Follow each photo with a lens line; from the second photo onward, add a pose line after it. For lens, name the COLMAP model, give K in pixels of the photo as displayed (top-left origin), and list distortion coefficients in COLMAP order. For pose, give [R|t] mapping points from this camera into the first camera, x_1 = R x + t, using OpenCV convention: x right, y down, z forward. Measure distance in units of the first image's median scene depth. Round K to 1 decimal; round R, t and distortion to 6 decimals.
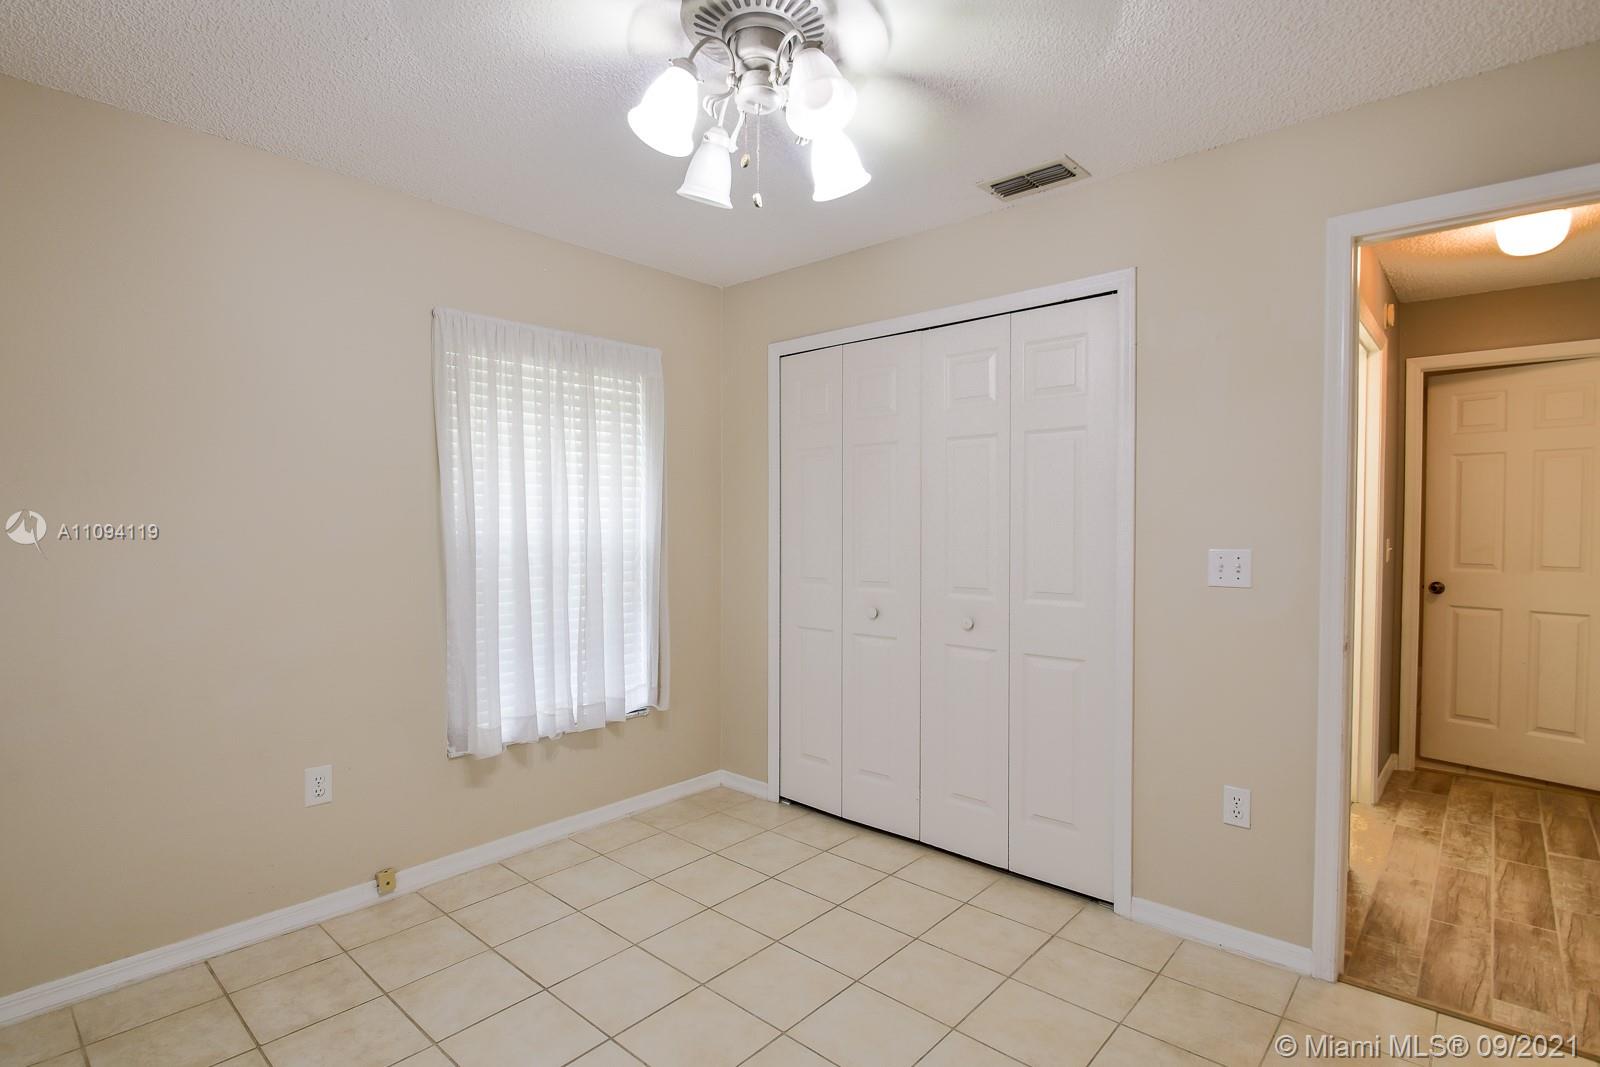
lens RADIAL K [[714.7, 0, 800.0], [0, 714.7, 533.5], [0, 0, 1]] dist [-0.001201, -0.008879]
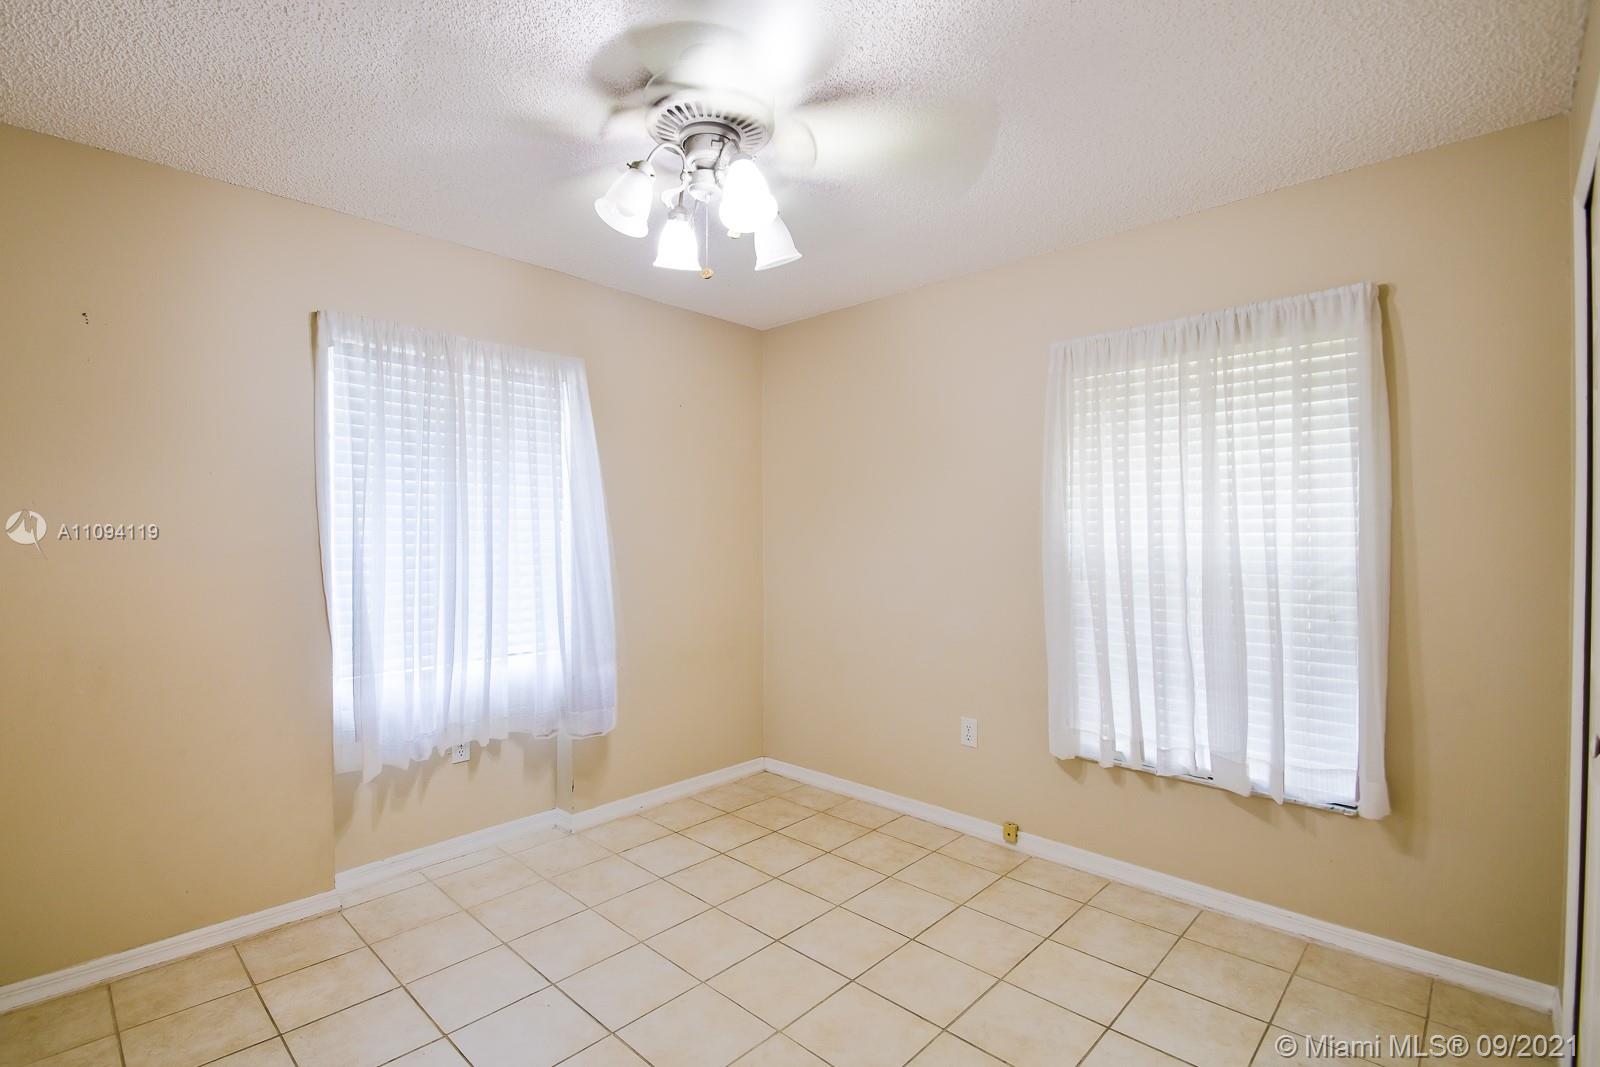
lens RADIAL K [[714.7, 0, 800.0], [0, 714.7, 533.5], [0, 0, 1]] dist [-0.001201, -0.008879]
pose [[0.026887, 0.003112, -0.999634, 0.568500], [-0.017845, 0.999837, 0.002633, -0.014856], [0.999479, 0.017768, 0.026938, 0.553122]]
